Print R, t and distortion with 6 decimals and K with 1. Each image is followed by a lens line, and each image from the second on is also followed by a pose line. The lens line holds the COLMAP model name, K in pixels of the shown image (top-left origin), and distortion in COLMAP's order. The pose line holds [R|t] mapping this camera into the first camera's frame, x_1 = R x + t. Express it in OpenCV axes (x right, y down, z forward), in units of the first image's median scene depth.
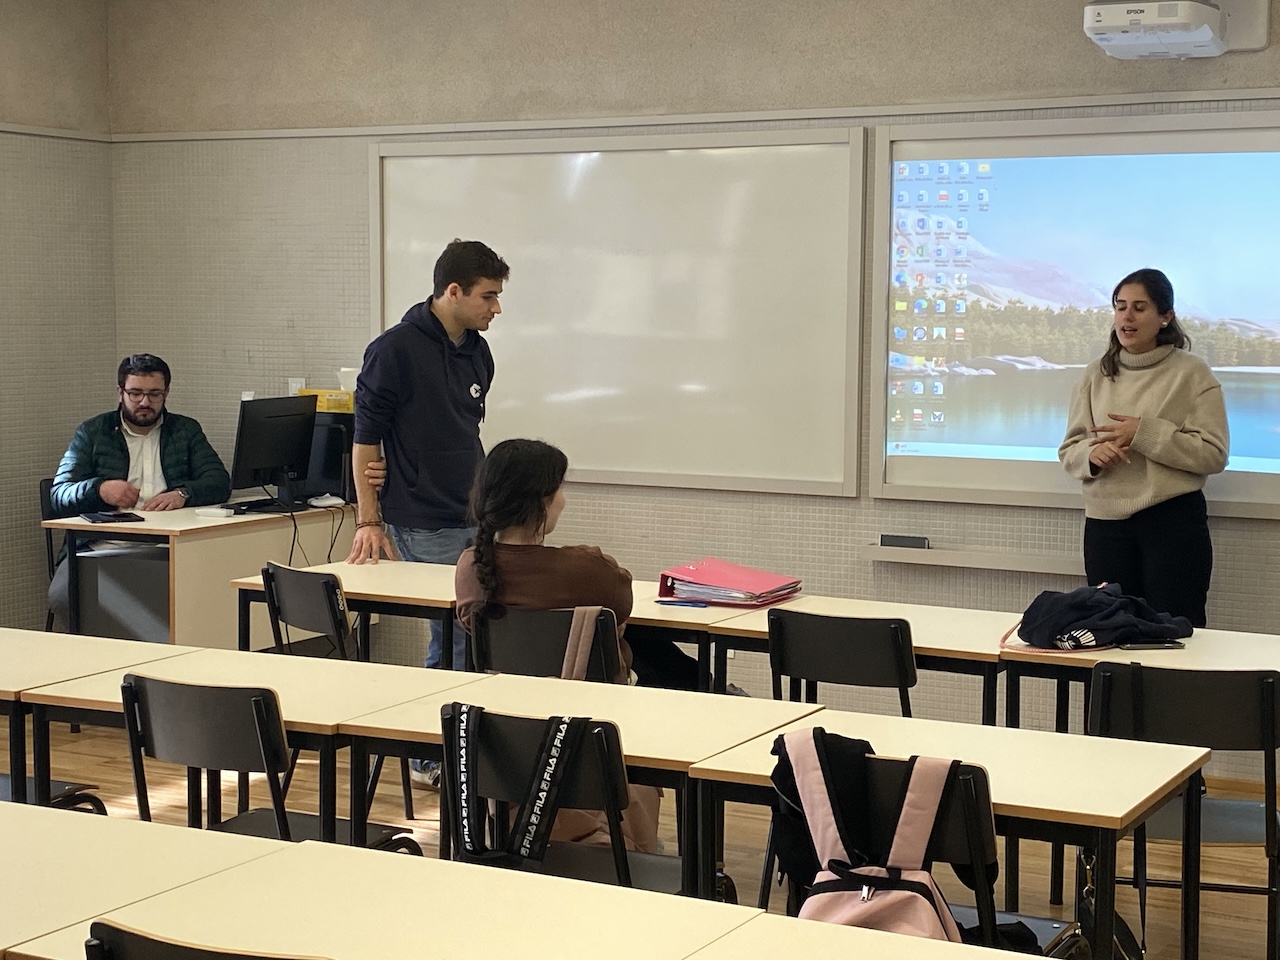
lens RADIAL K [[2132.0, 0, 640.3], [0, 2132.0, 477.1], [0, 0, 1]] dist [-0.002426, 0.000000]
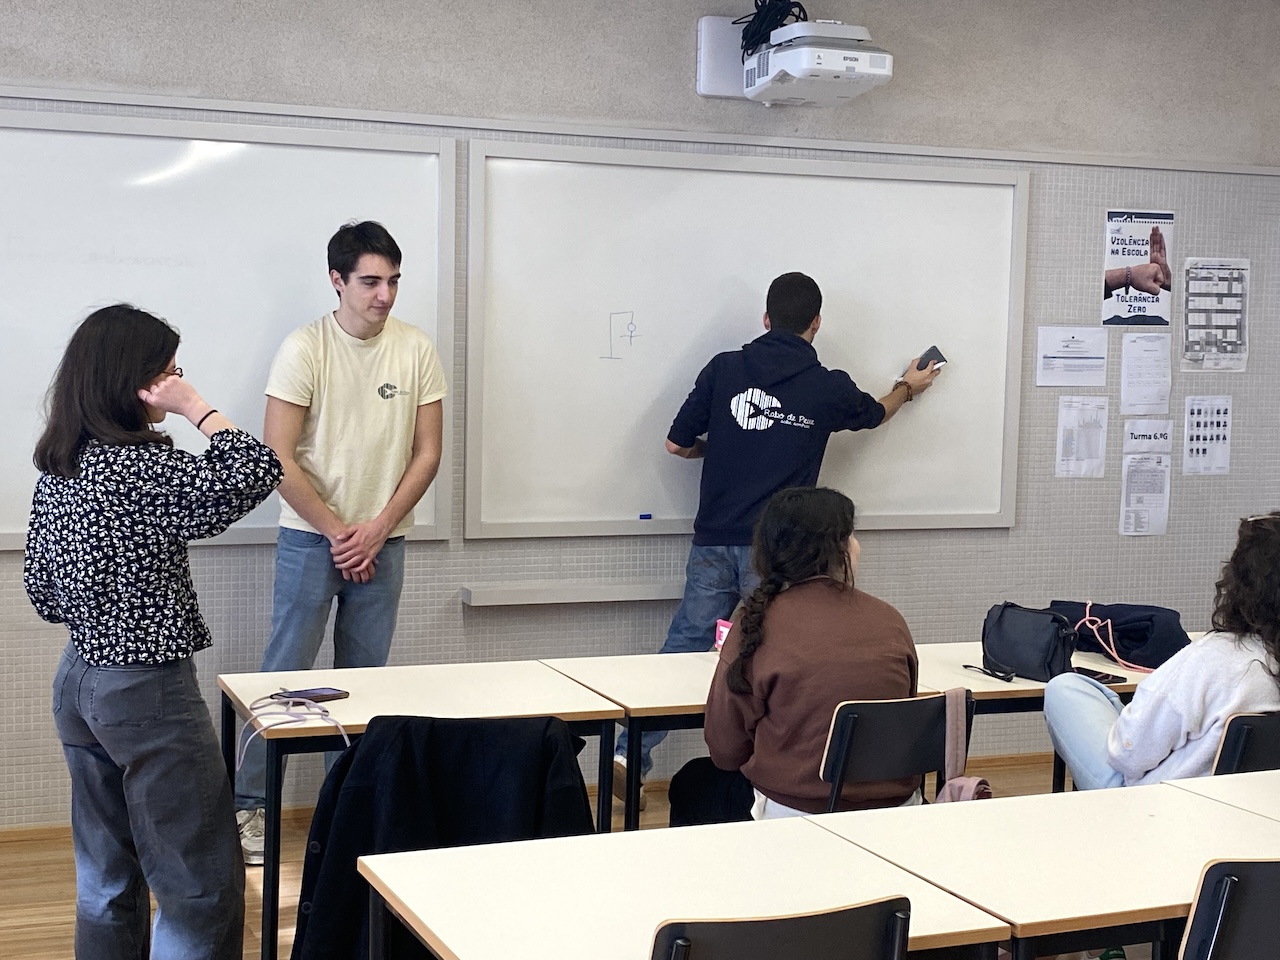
lens RADIAL K [[1962.4, 0, 641.3], [0, 1962.4, 484.4], [0, 0, 1]] dist [0.036510, 0.000000]
pose [[0.605814, -0.046636, 0.794238, -0.534887], [0.051369, 0.998490, 0.019447, -0.027183], [-0.793946, 0.029018, 0.607295, 0.427341]]
